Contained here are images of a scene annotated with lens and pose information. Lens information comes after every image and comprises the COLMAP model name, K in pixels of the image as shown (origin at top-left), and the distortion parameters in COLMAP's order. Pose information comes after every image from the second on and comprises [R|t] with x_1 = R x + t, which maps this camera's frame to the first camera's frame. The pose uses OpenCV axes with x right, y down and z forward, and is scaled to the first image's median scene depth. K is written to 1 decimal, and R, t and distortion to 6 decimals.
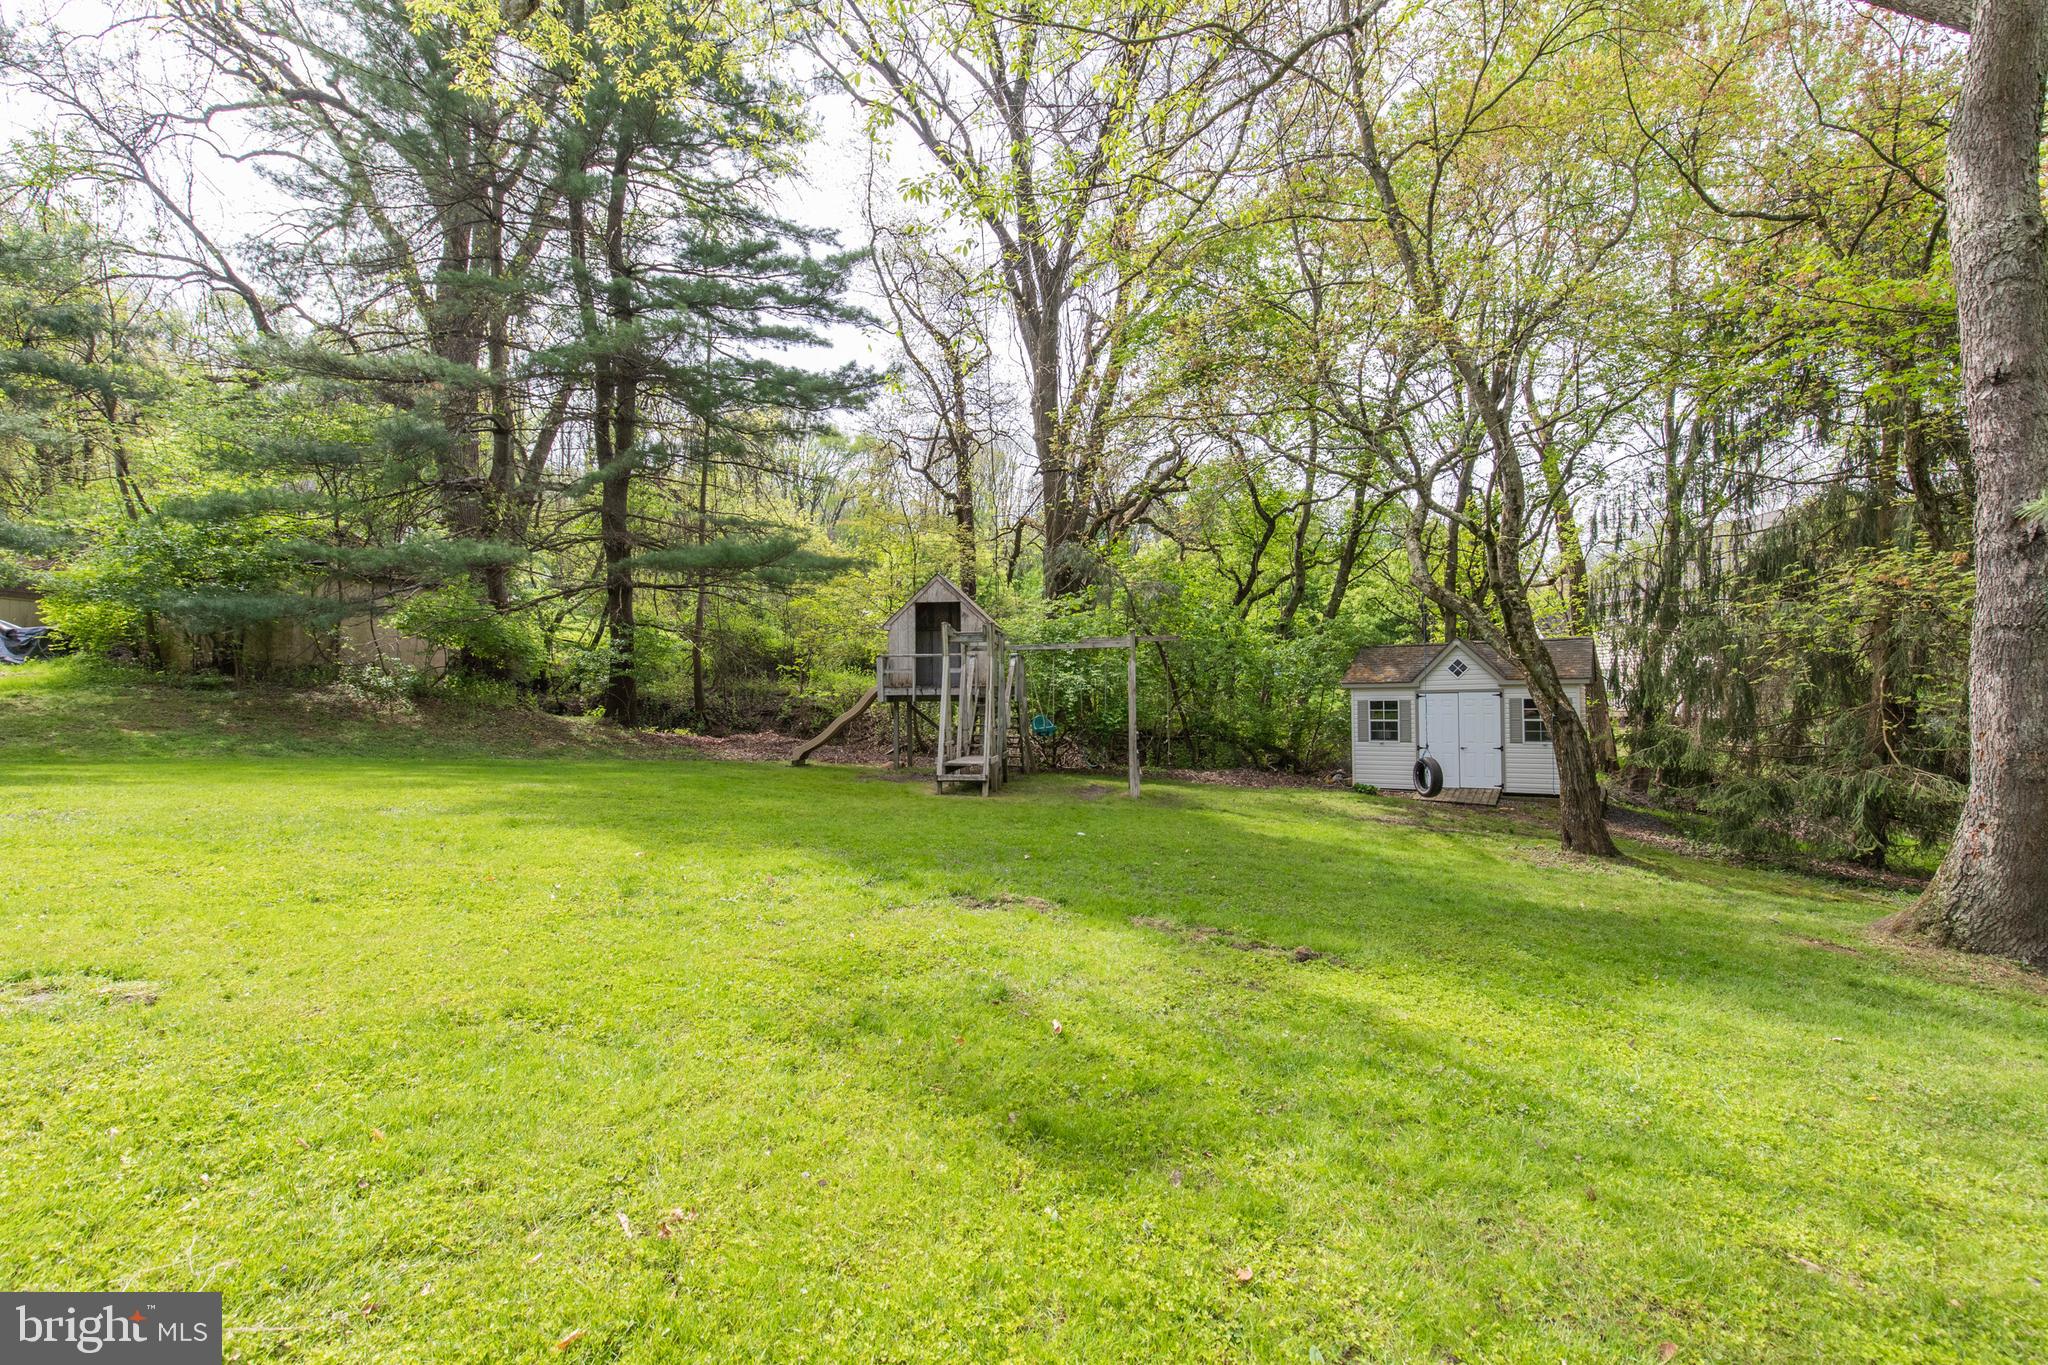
lens RADIAL K [[963.7, 0, 1015.3], [0, 963.7, 681.7], [0, 0, 1]] dist [0.009677, -0.000031]
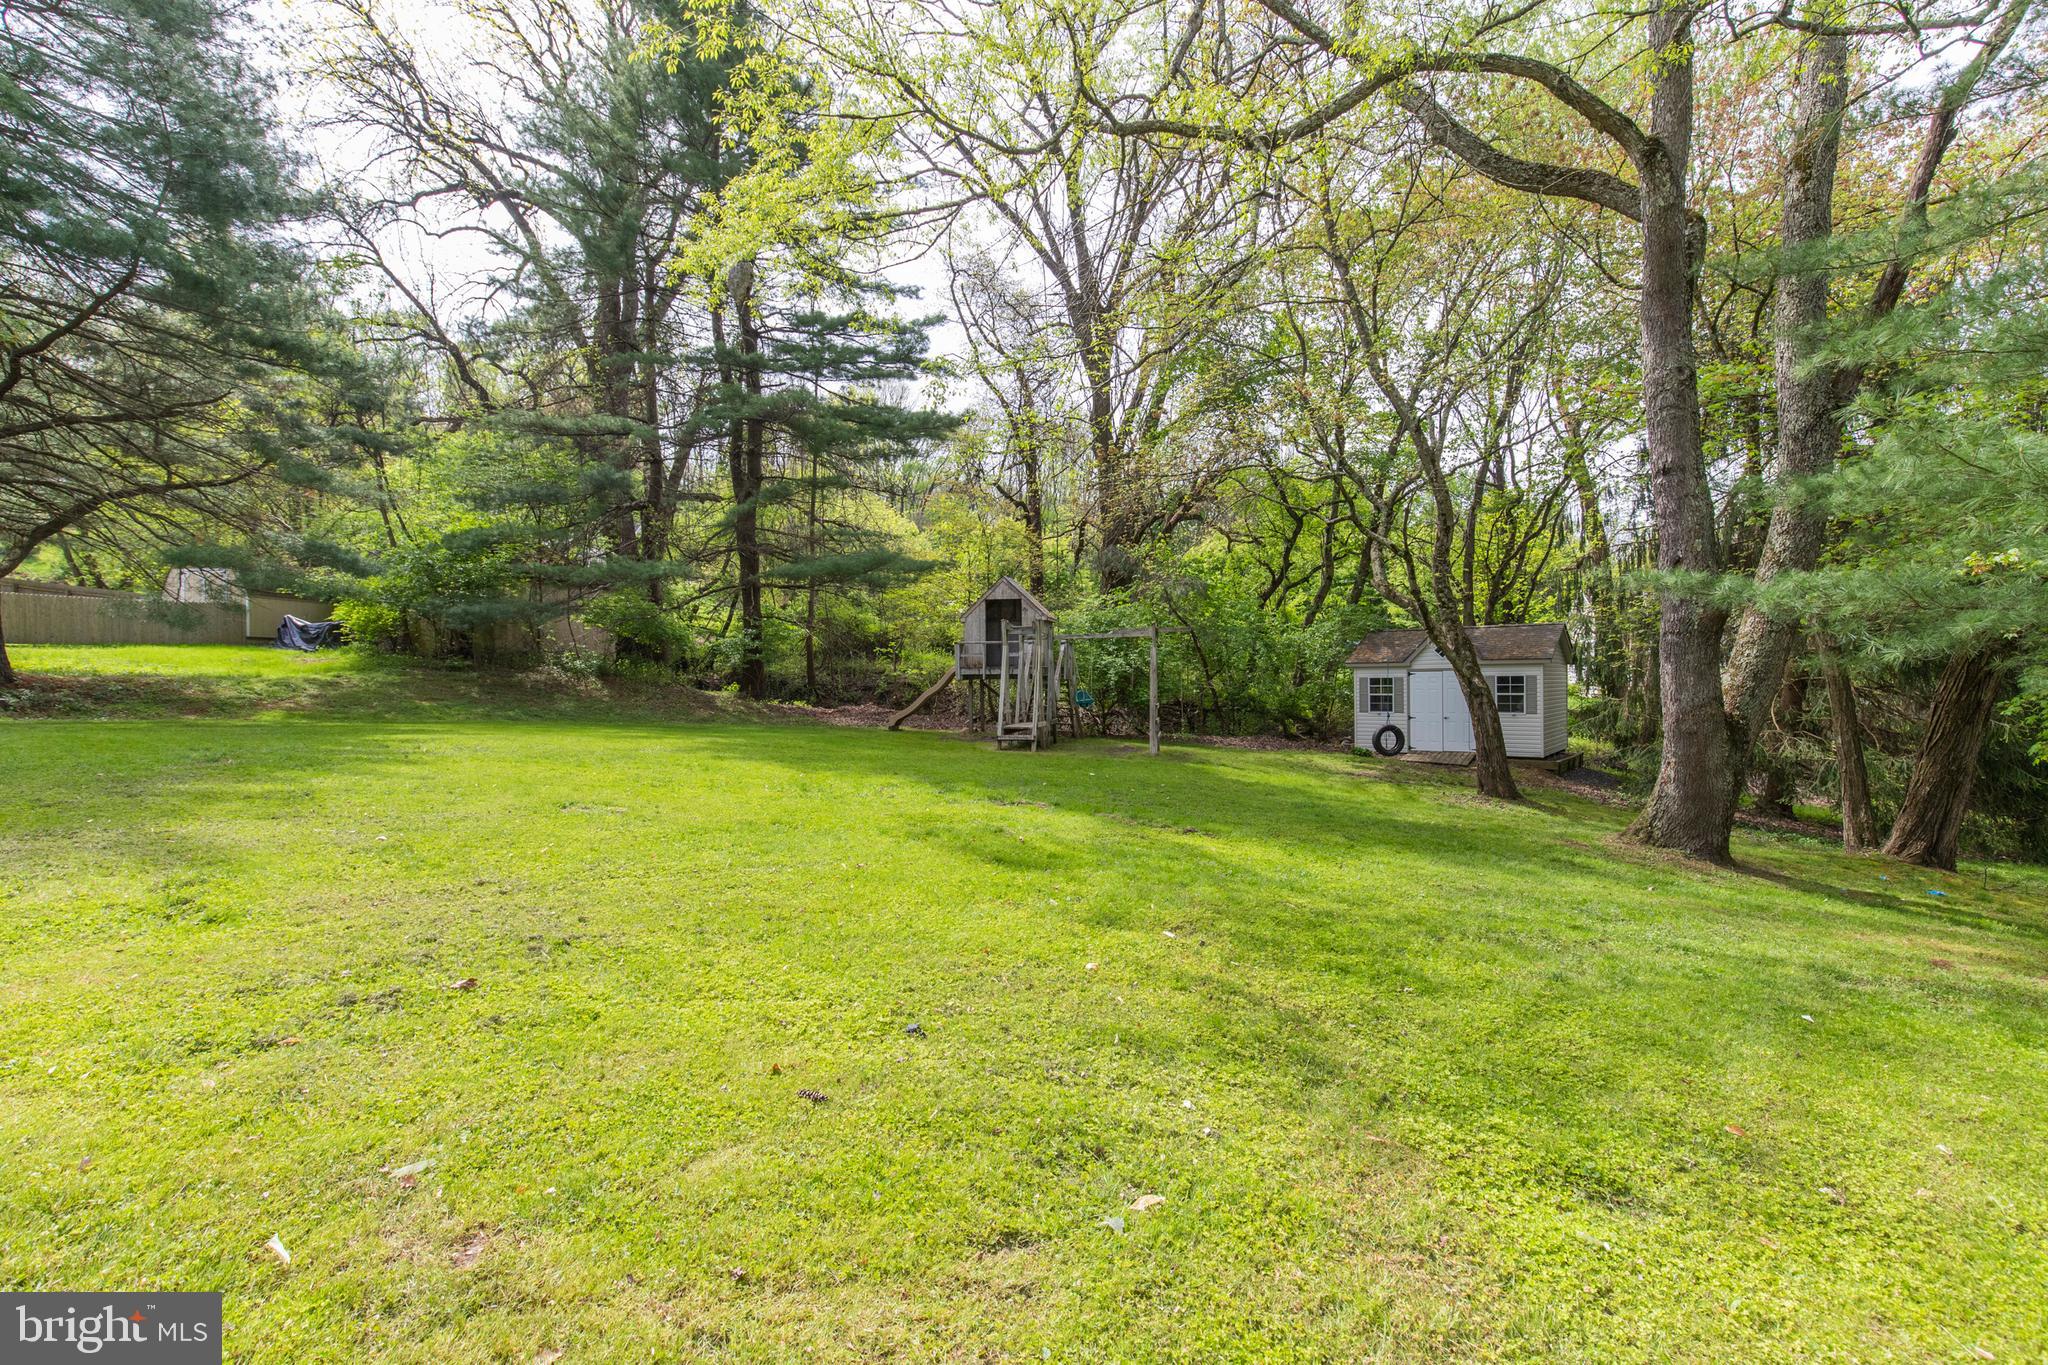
lens RADIAL K [[963.7, 0, 1011.5], [0, 963.7, 681.9], [0, 0, 1]] dist [0.009677, -0.000031]
pose [[0.995381, -0.001064, -0.095994, 0.046915], [0.003630, 0.999640, 0.026566, -0.008419], [0.095931, -0.026792, 0.995027, -0.225695]]
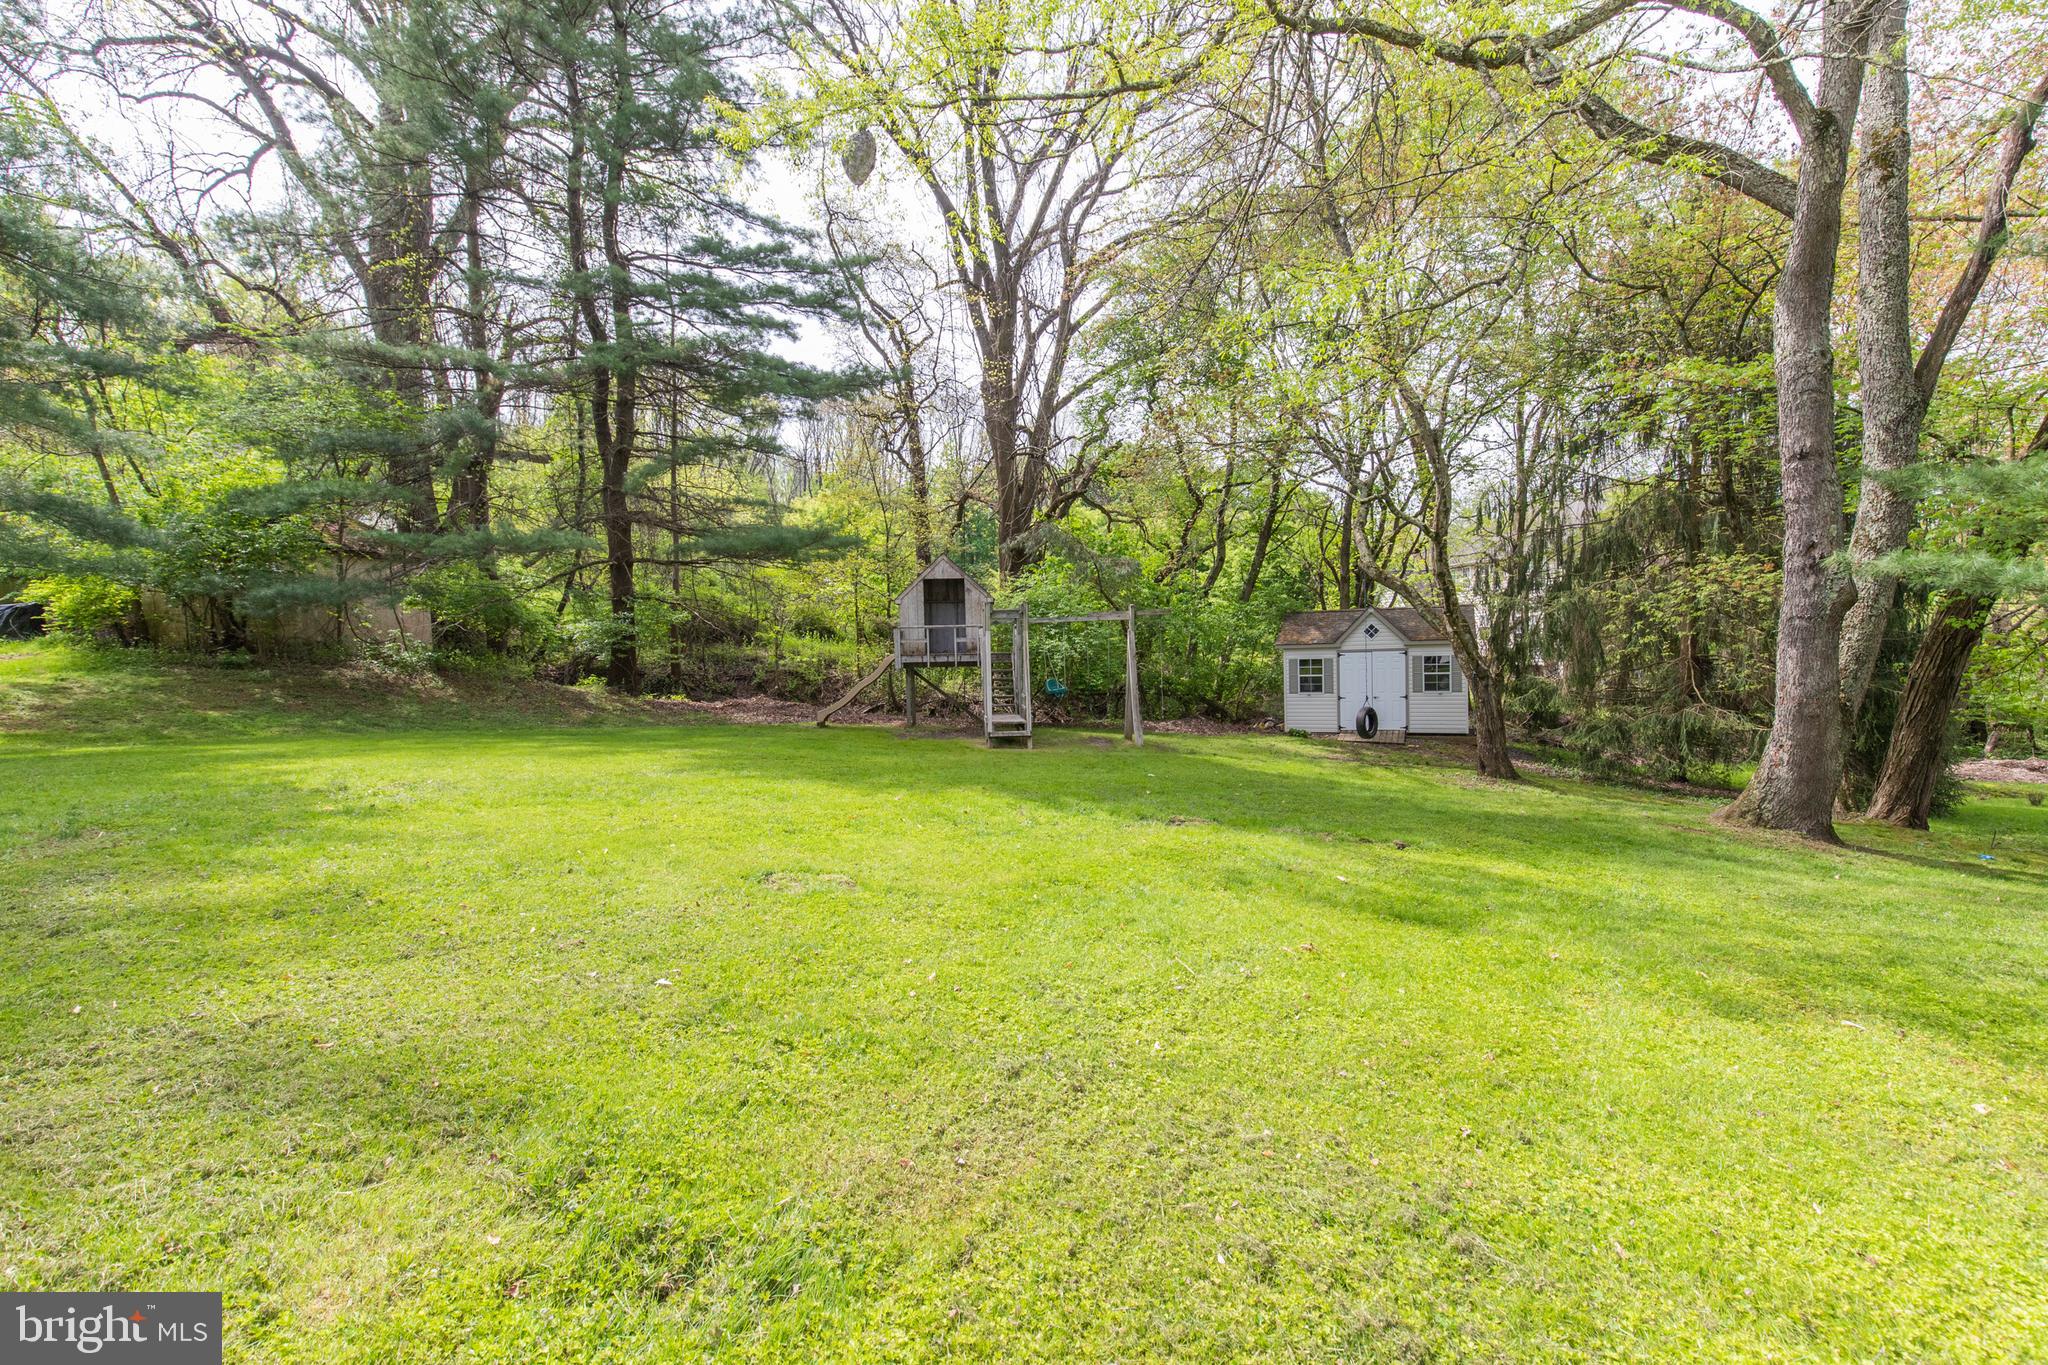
lens RADIAL K [[963.7, 0, 1012.5], [0, 963.7, 683.8], [0, 0, 1]] dist [0.009677, -0.000031]
pose [[0.988535, -0.020282, 0.149625, -0.164192], [0.012543, 0.998543, 0.052486, -0.017417], [-0.150471, -0.050007, 0.987349, -0.122418]]
